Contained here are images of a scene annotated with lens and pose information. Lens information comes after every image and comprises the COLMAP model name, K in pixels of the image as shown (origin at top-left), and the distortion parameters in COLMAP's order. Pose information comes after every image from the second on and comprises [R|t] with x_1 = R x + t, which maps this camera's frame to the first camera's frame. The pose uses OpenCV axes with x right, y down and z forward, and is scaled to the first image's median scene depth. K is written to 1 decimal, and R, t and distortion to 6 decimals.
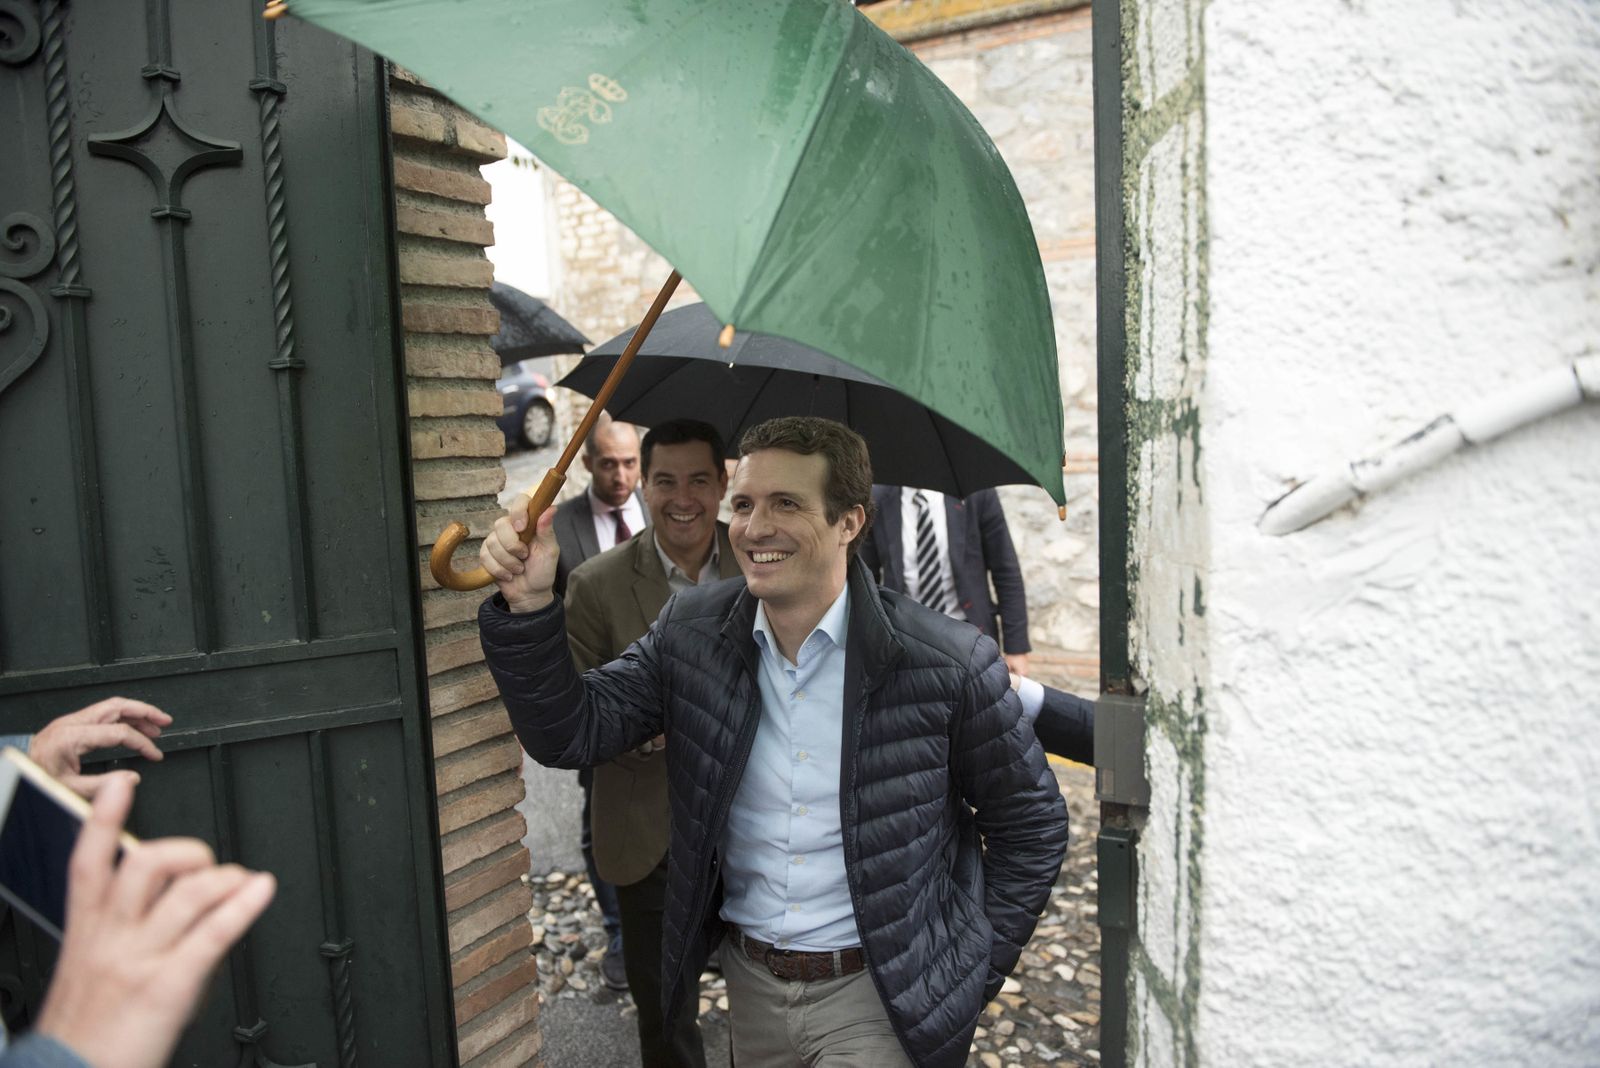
lens RADIAL K [[1123.6, 0, 809.8], [0, 1123.6, 533.7], [0, 0, 1]] dist [-0.051851, 0.003018]
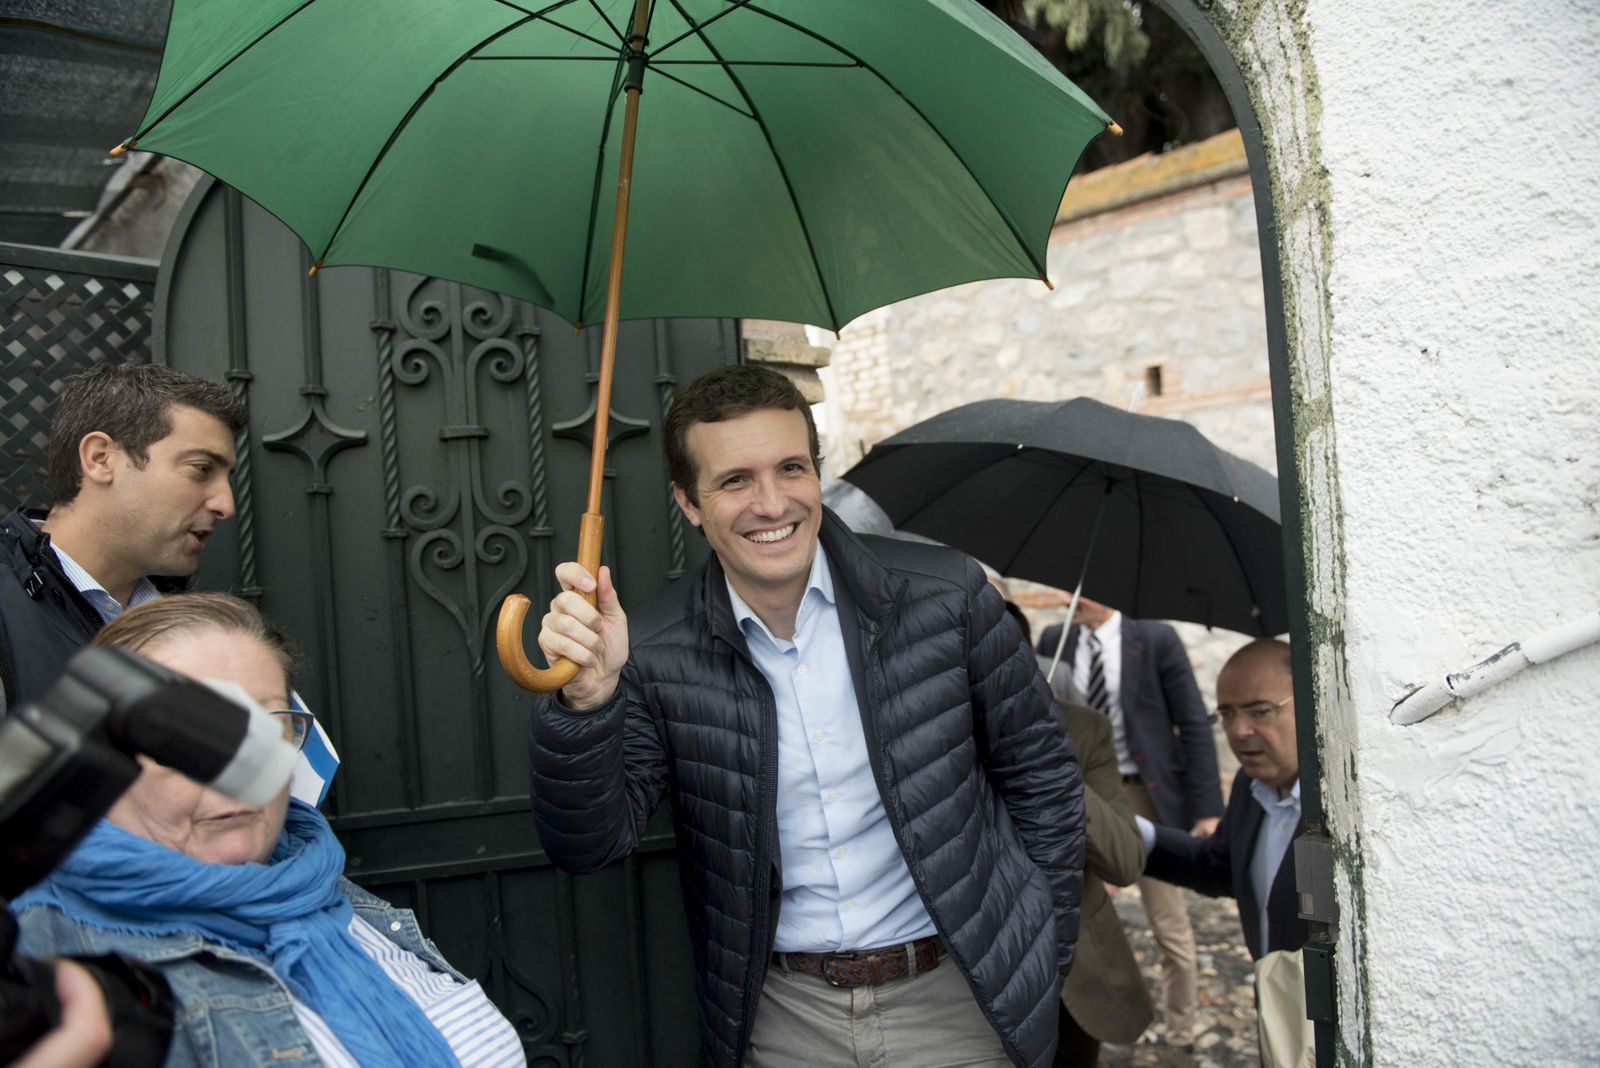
lens RADIAL K [[1123.6, 0, 793.4], [0, 1123.6, 528.4], [0, 0, 1]] dist [-0.051851, 0.003018]
pose [[0.967954, -0.035234, -0.248642, 0.029962], [0.007807, 0.993852, -0.110441, -0.096705], [0.251004, 0.104960, 0.962279, -0.560497]]
